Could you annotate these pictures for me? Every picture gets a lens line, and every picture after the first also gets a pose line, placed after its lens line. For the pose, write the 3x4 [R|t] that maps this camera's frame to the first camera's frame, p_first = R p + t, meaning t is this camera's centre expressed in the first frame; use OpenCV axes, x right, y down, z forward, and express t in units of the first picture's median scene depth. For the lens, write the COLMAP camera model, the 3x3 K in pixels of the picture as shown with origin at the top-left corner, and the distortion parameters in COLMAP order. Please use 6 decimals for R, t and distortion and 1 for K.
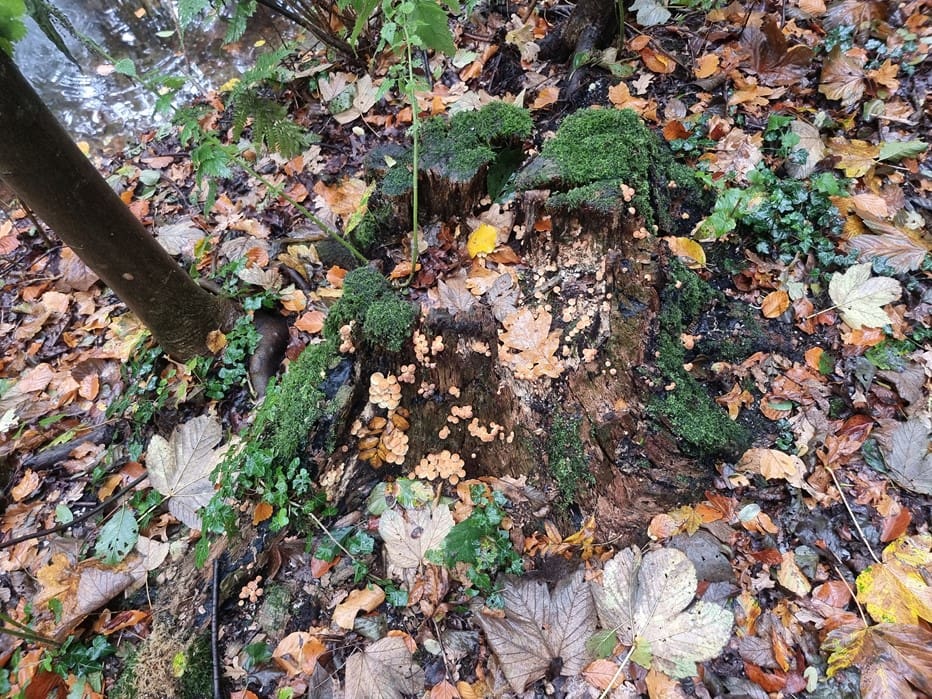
lens RADIAL K [[656.6, 0, 467.3], [0, 656.6, 349.1], [0, 0, 1]] dist [0.012694, 0.004252]
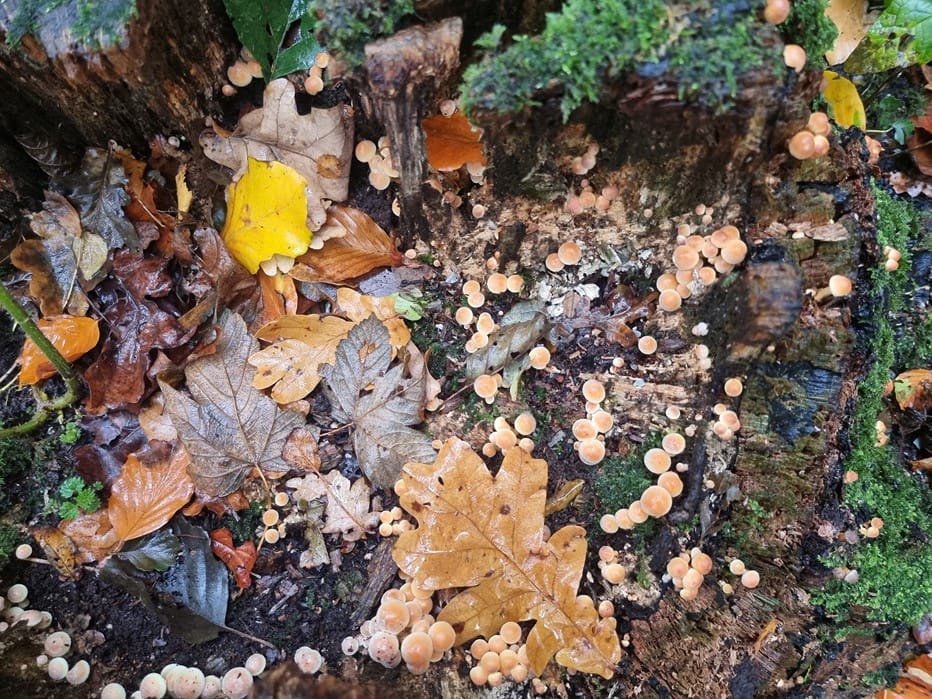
lens RADIAL K [[656.6, 0, 463.0], [0, 656.6, 349.8], [0, 0, 1]] dist [0.012694, 0.004252]
pose [[0.964082, -0.236608, 0.120672, 0.062205], [0.184735, 0.923782, 0.335410, -0.202422], [-0.190835, -0.301070, 0.934312, 0.698748]]
